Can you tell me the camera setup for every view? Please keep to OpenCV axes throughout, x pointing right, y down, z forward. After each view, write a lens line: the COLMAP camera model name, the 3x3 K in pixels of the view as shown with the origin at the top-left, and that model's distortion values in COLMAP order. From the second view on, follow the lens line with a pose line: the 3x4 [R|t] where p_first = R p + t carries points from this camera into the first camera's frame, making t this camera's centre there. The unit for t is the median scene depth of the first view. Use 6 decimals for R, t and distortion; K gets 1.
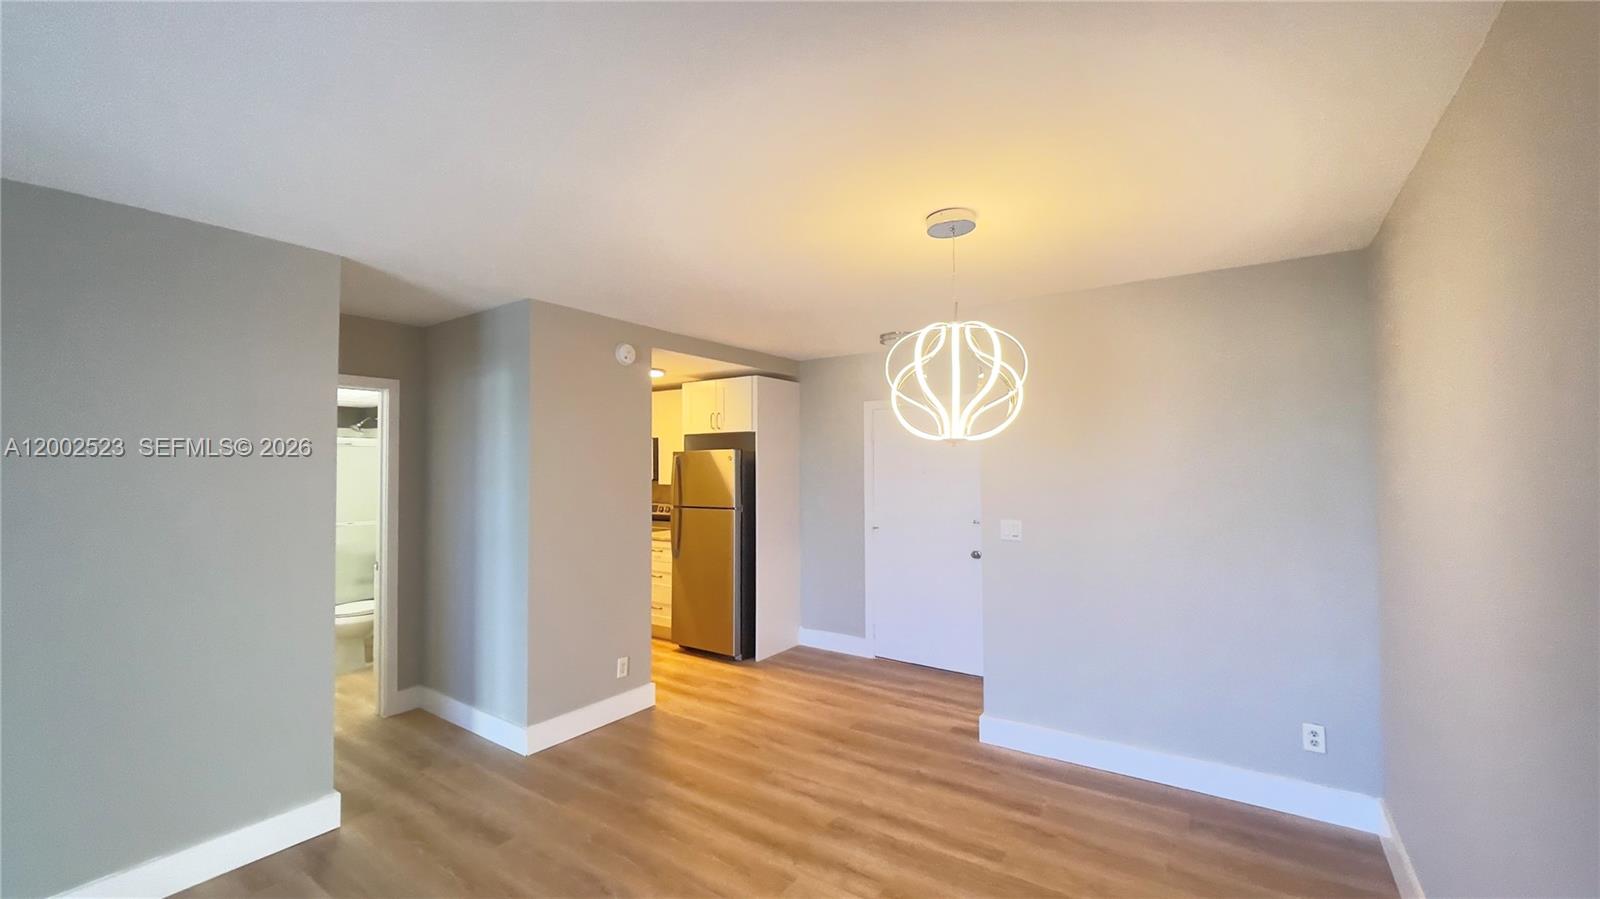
lens RADIAL K [[633.7, 0, 800.0], [0, 633.7, 449.5], [0, 0, 1]] dist [-0.000598, -0.000055]
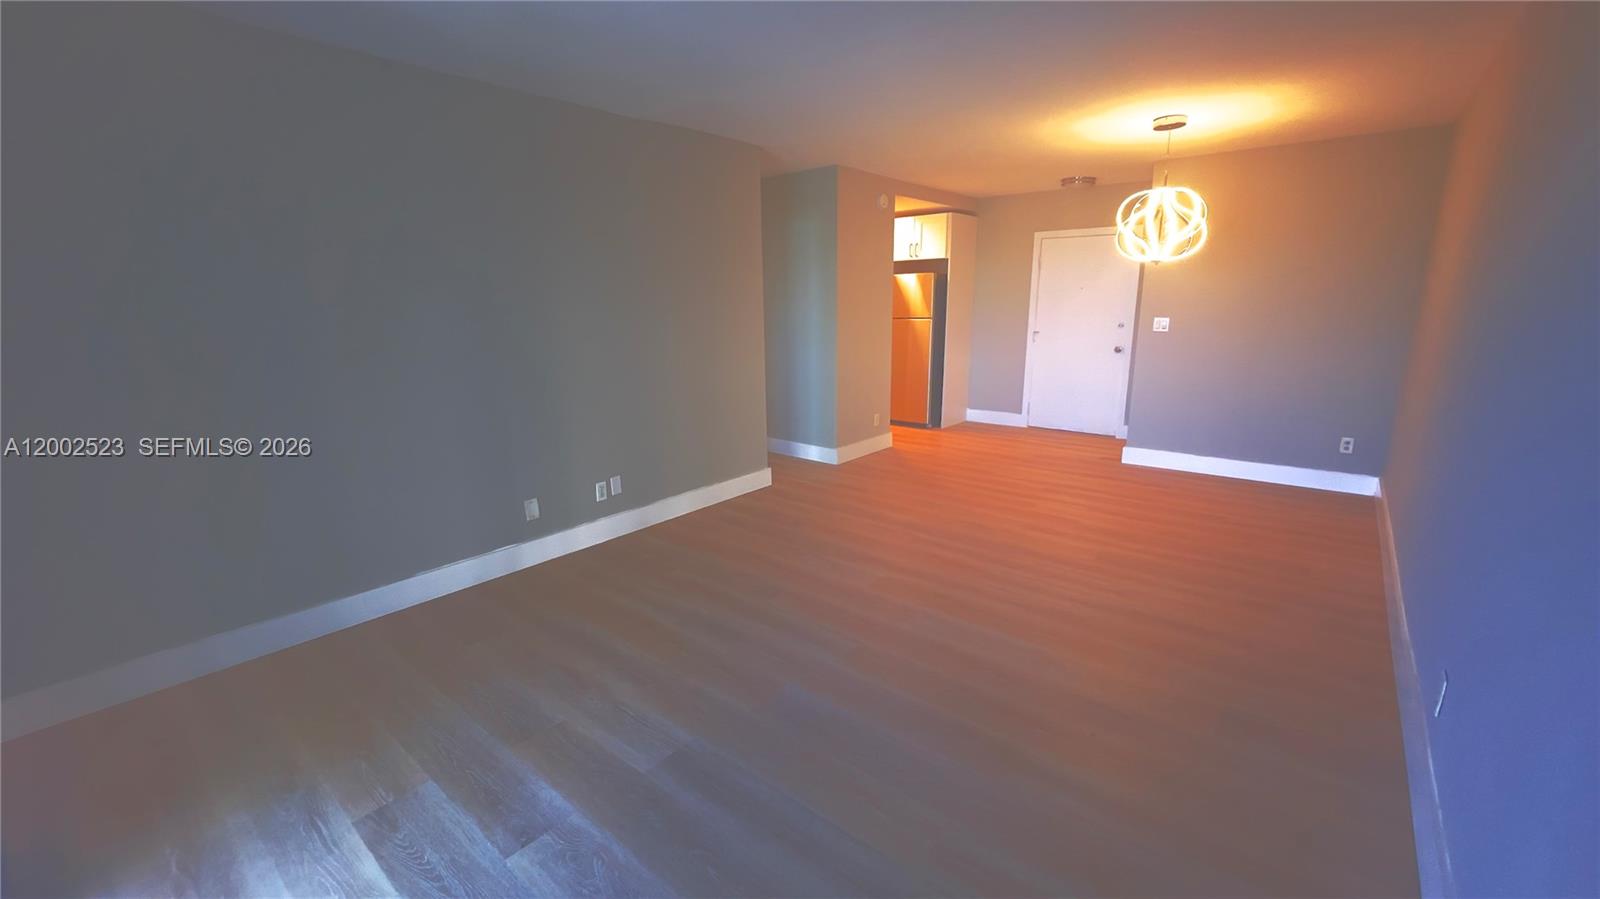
lens RADIAL K [[652.4, 0, 800.0], [0, 652.4, 449.5], [0, 0, 1]] dist [0.007638, 0.000029]
pose [[0.996635, 0.011482, -0.081162, -0.321180], [0.009472, 0.967376, 0.253169, 0.011815], [0.081421, -0.253086, 0.964012, -0.522511]]
